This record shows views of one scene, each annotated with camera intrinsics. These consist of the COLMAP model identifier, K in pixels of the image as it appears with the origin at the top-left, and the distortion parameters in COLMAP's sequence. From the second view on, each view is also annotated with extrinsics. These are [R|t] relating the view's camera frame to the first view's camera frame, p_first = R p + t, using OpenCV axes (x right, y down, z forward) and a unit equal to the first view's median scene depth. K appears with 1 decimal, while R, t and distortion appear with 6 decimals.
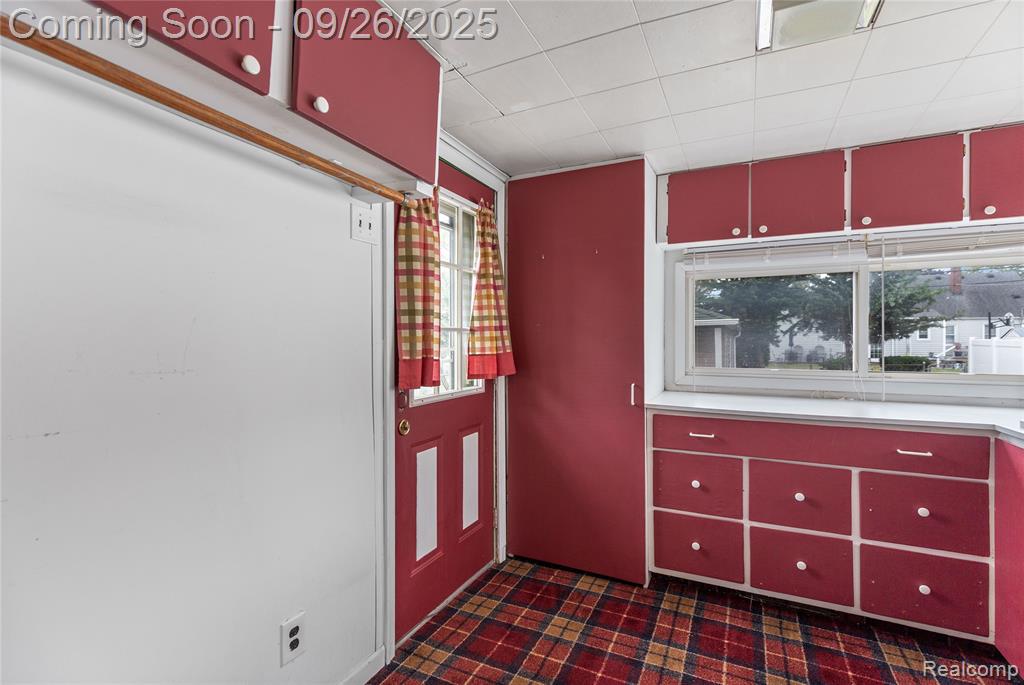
lens RADIAL K [[471.4, 0, 523.2], [0, 471.4, 333.8], [0, 0, 1]] dist [0.007339, -0.001452]
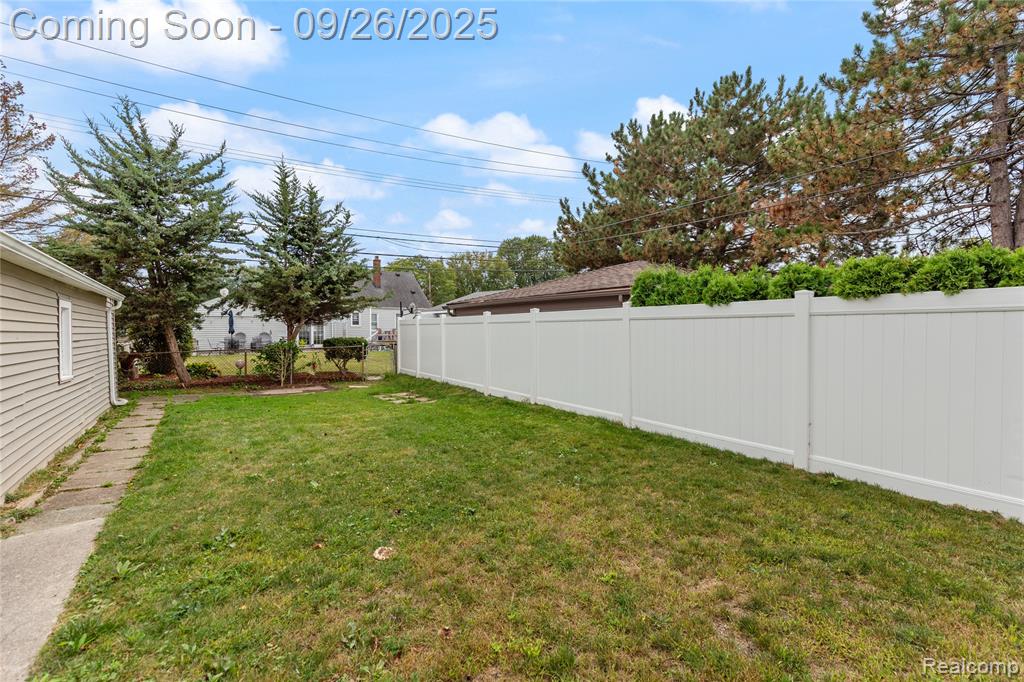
lens RADIAL K [[471.4, 0, 512.9], [0, 471.4, 340.1], [0, 0, 1]] dist [0.007339, -0.001452]
pose [[0.512387, -0.024865, 0.858394, 1.263022], [-0.000171, 0.999578, 0.029056, 0.172575], [-0.858754, -0.015035, 0.512167, 1.721976]]
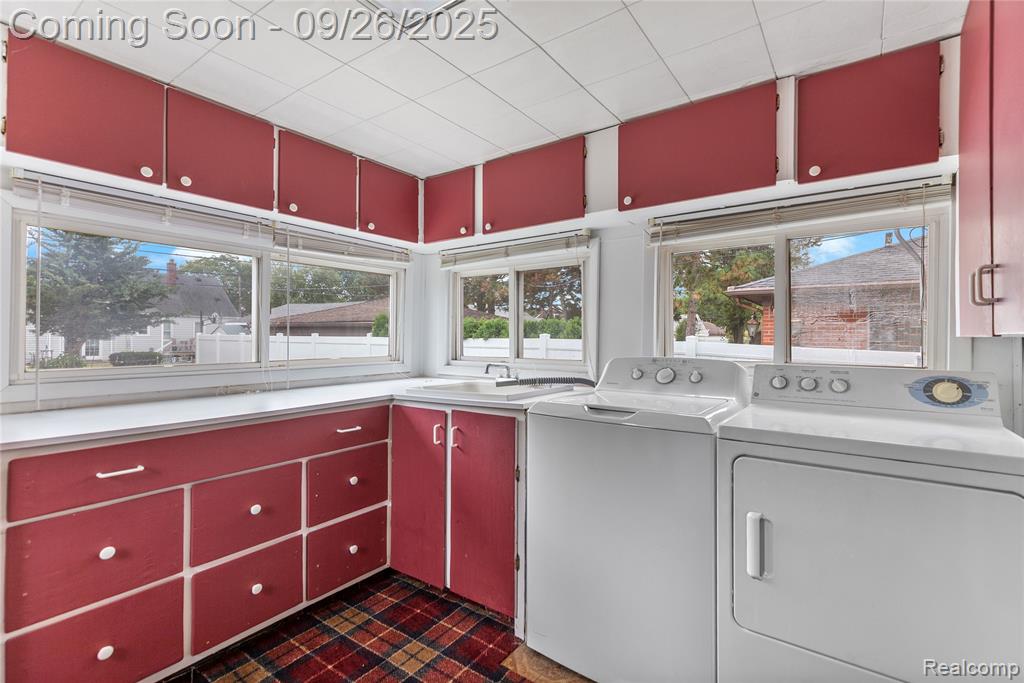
lens RADIAL K [[471.4, 0, 528.6], [0, 471.4, 331.7], [0, 0, 1]] dist [0.007339, -0.001452]
pose [[0.165772, 0.009833, 0.986115, -0.150744], [-0.013397, 0.999880, -0.007718, 0.019736], [-0.986073, -0.011931, 0.165884, 0.316295]]
